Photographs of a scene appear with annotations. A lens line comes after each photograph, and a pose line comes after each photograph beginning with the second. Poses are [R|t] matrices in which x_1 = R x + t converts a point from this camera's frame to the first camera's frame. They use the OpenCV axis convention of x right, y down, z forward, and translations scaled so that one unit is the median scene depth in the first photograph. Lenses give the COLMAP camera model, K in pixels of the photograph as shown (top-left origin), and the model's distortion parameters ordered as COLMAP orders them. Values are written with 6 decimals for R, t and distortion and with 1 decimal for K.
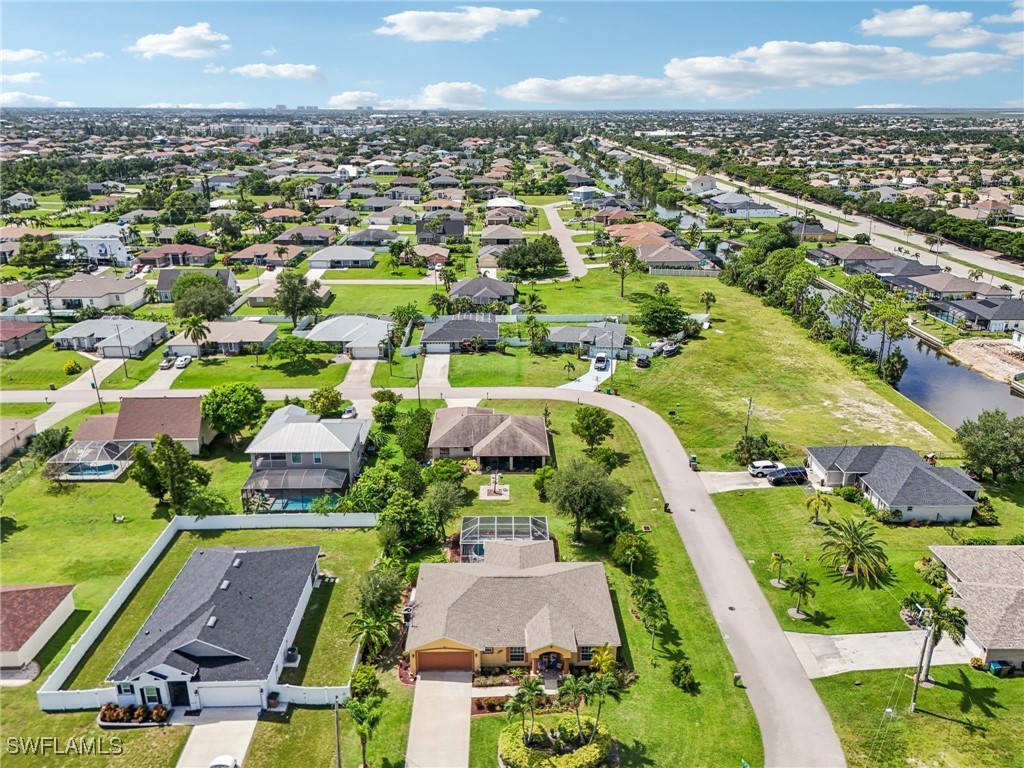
lens RADIAL K [[763.4, 0, 512.0], [0, 763.4, 384.0], [0, 0, 1]] dist [0.051236, -0.053163]
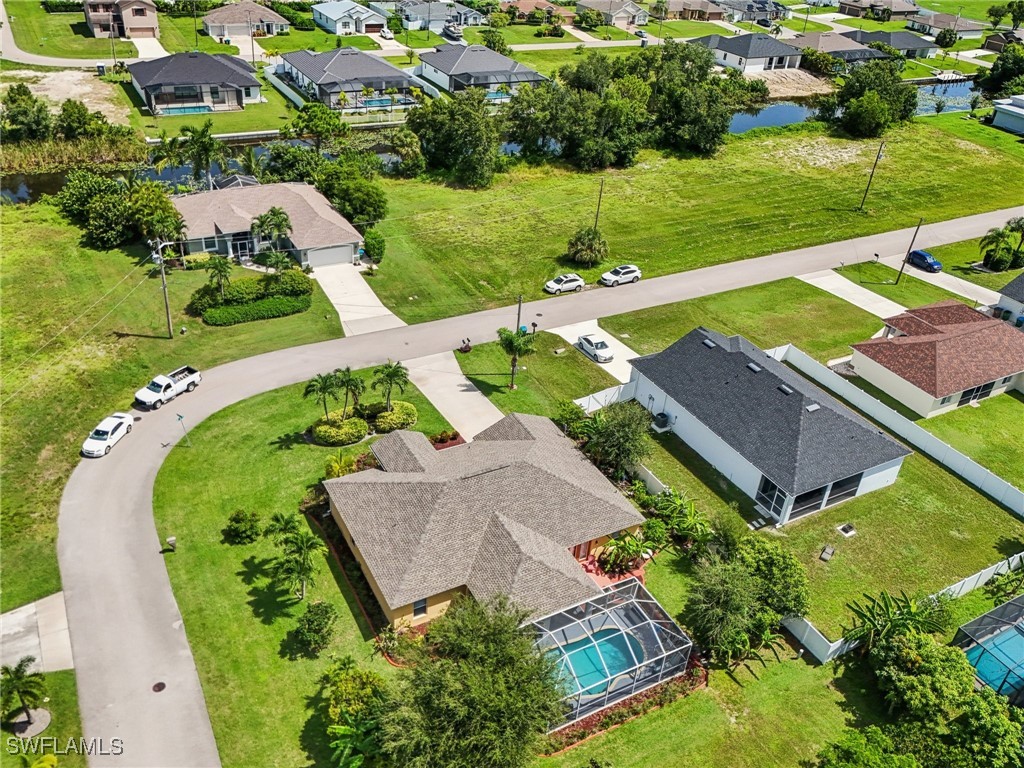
lens RADIAL K [[836.3, 0, 512.0], [0, 836.3, 384.0], [0, 0, 1]] dist [0.057918, -0.064711]
pose [[-0.881613, 0.200629, -0.427207, 0.295582], [-0.224460, 0.618009, 0.753447, -0.393674], [0.415181, 0.760140, -0.499812, 1.328609]]
